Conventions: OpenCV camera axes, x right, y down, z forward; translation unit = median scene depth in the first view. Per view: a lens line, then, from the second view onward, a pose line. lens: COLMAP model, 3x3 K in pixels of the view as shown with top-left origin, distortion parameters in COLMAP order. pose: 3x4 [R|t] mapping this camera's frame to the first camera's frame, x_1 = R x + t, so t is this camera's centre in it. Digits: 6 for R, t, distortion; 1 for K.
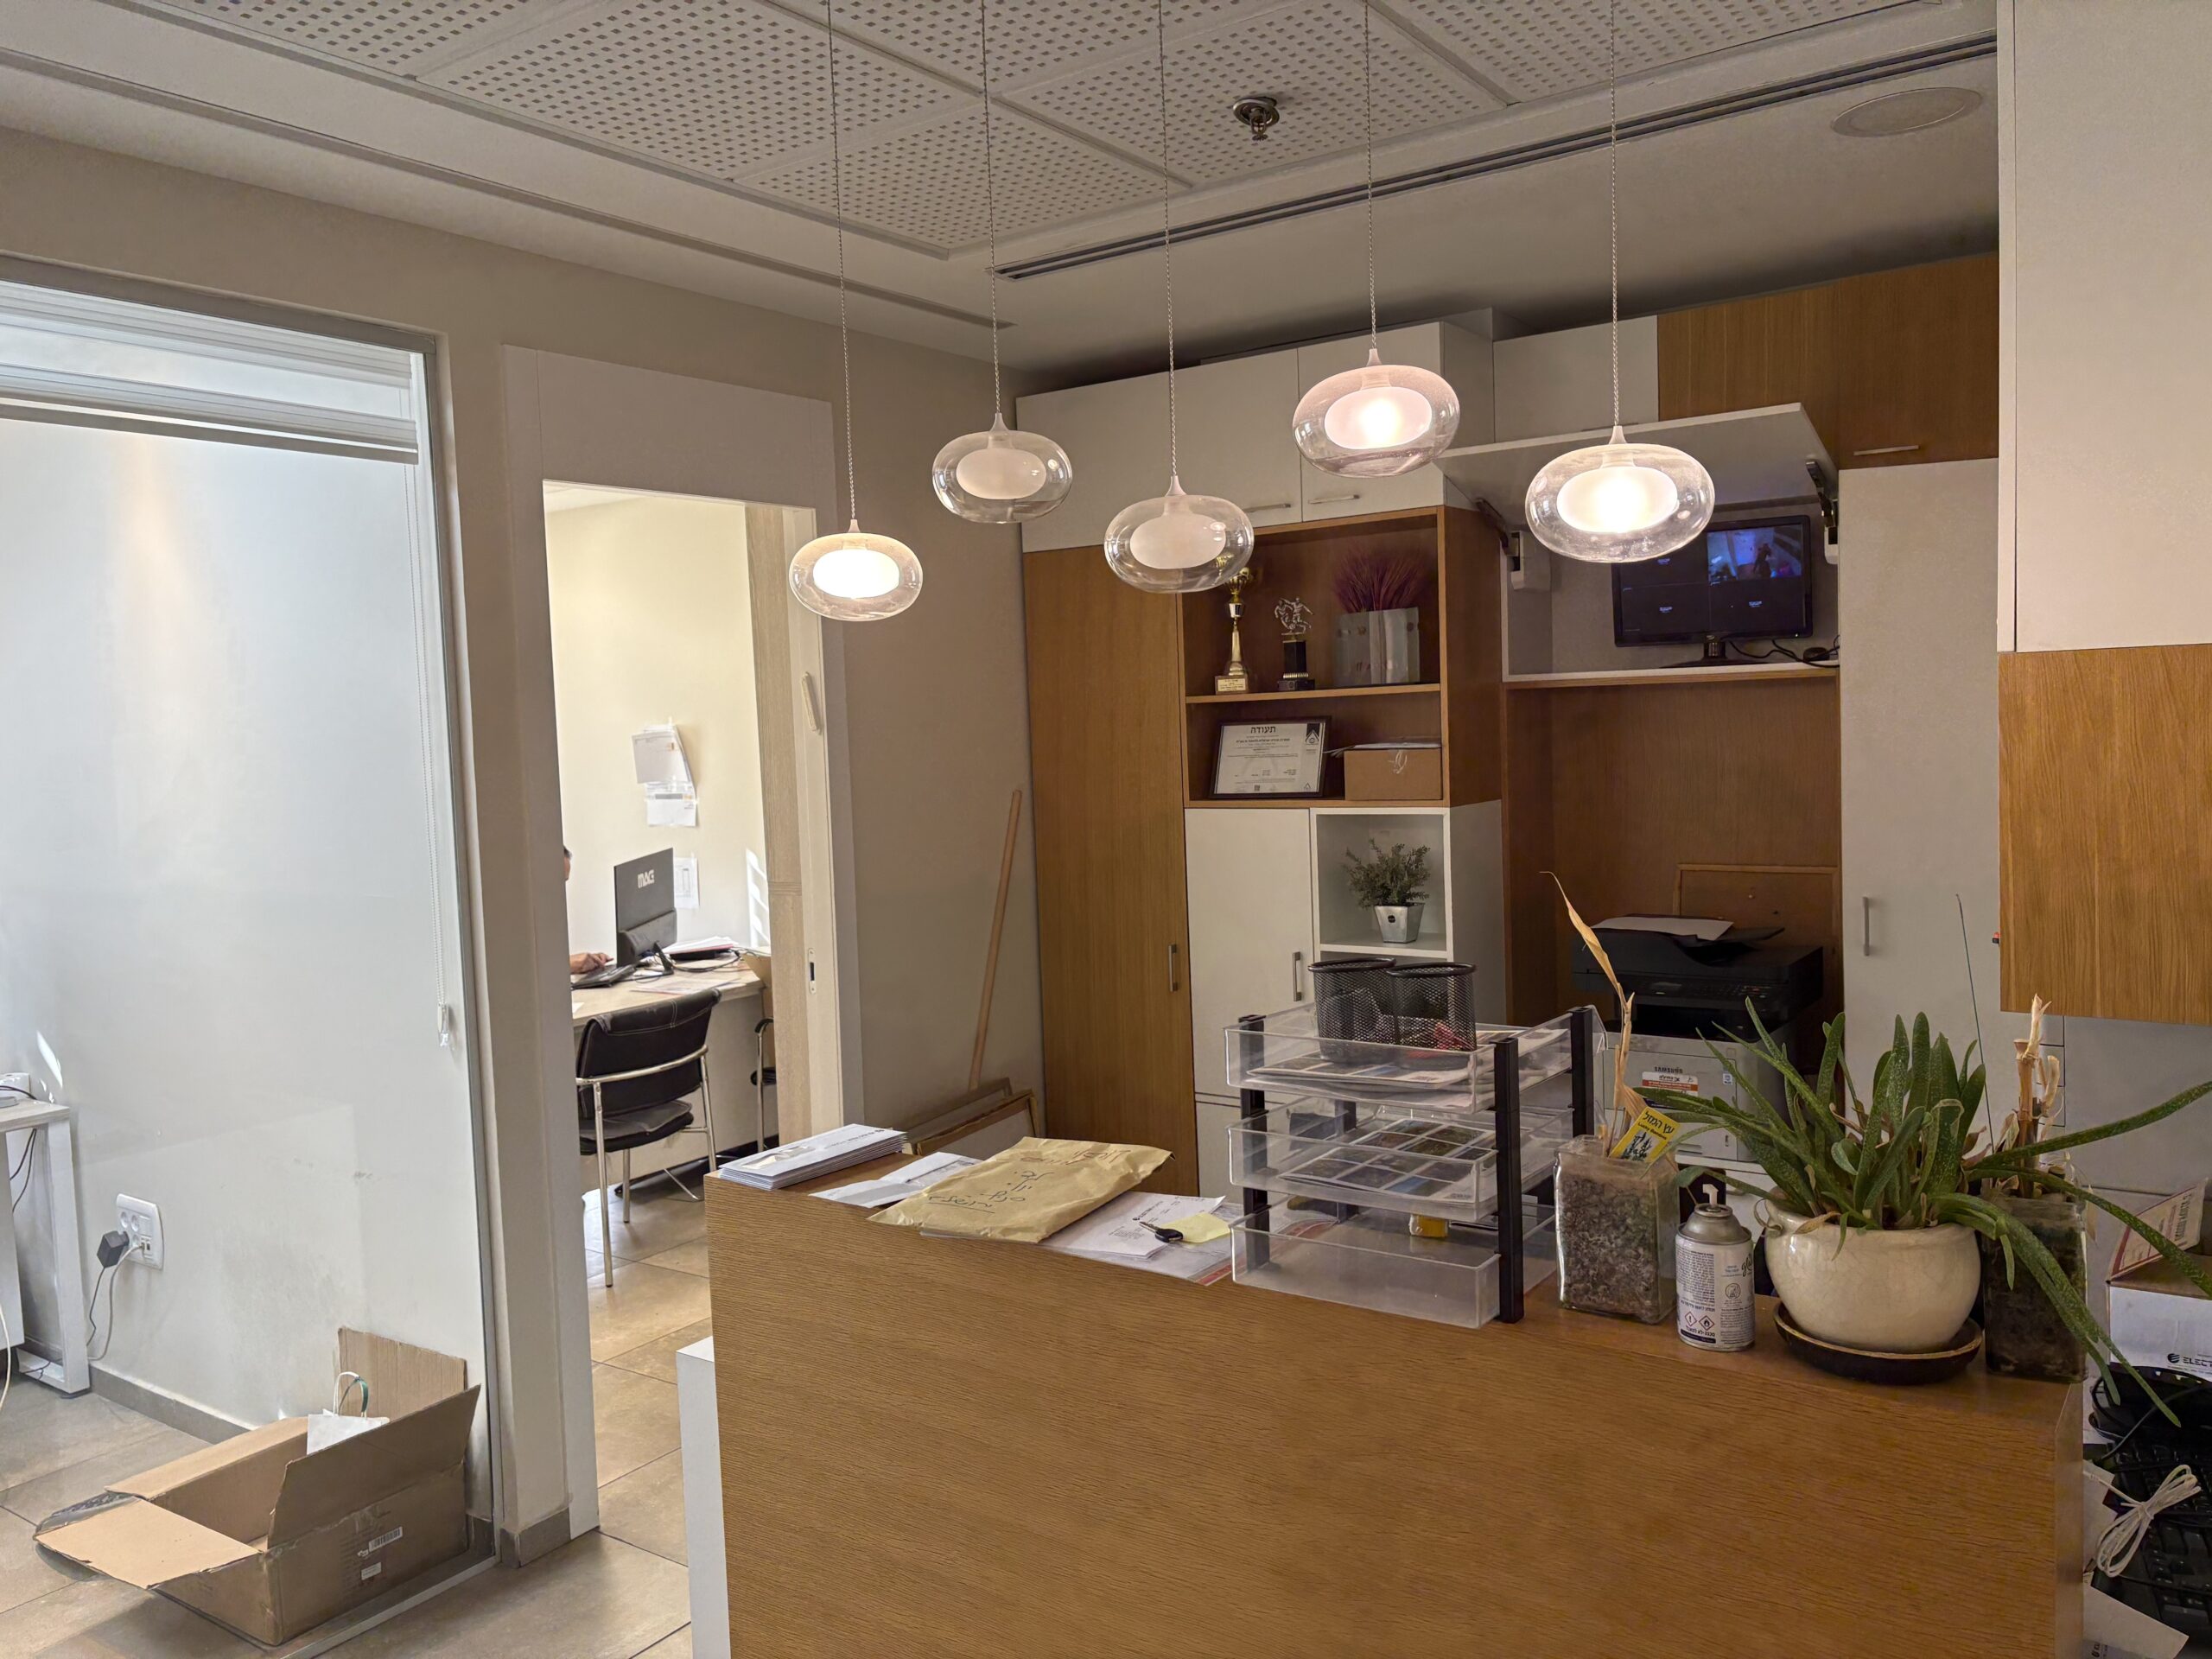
lens RADIAL K [[1656.8, 0, 1090.0], [0, 1656.8, 830.1], [0, 0, 1]] dist [-0.005051, -0.001694]
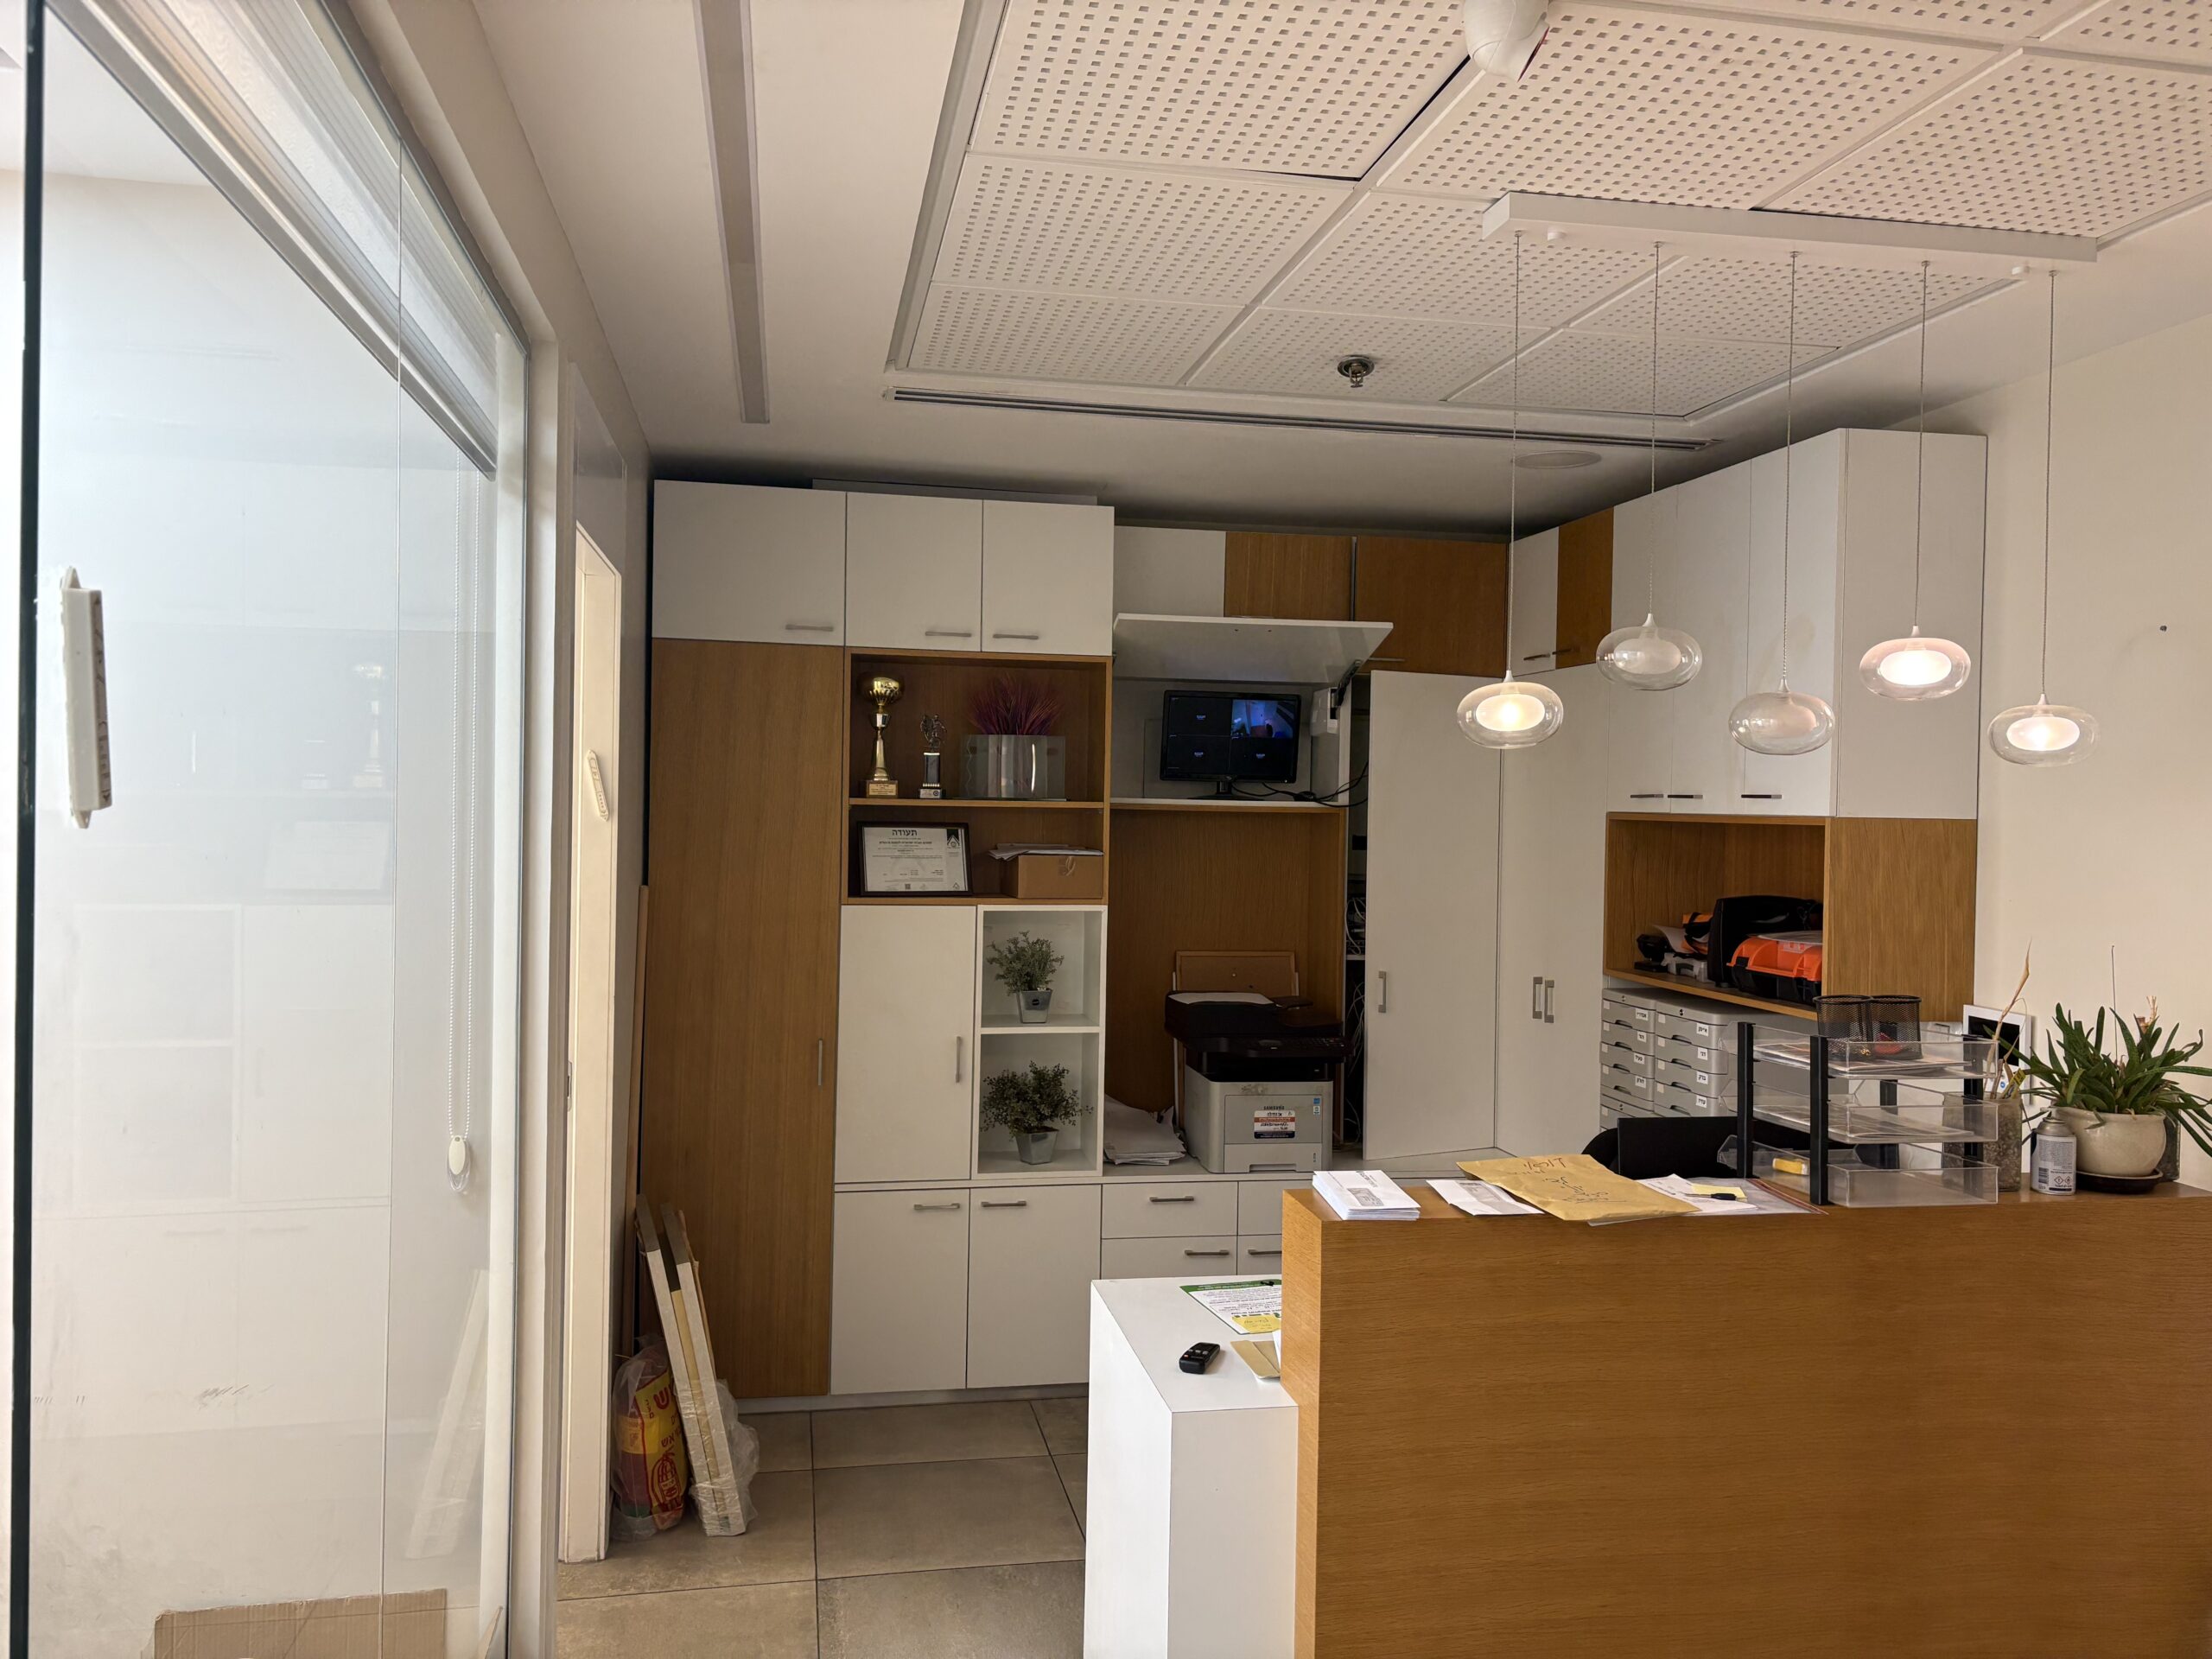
lens RADIAL K [[1656.8, 0, 1090.0], [0, 1656.8, 830.1], [0, 0, 1]] dist [-0.005051, -0.001694]
pose [[0.679033, 0.043267, 0.732832, -0.616819], [0.004778, 0.997980, -0.063349, 0.006967], [-0.734092, 0.046518, 0.677454, 0.181522]]
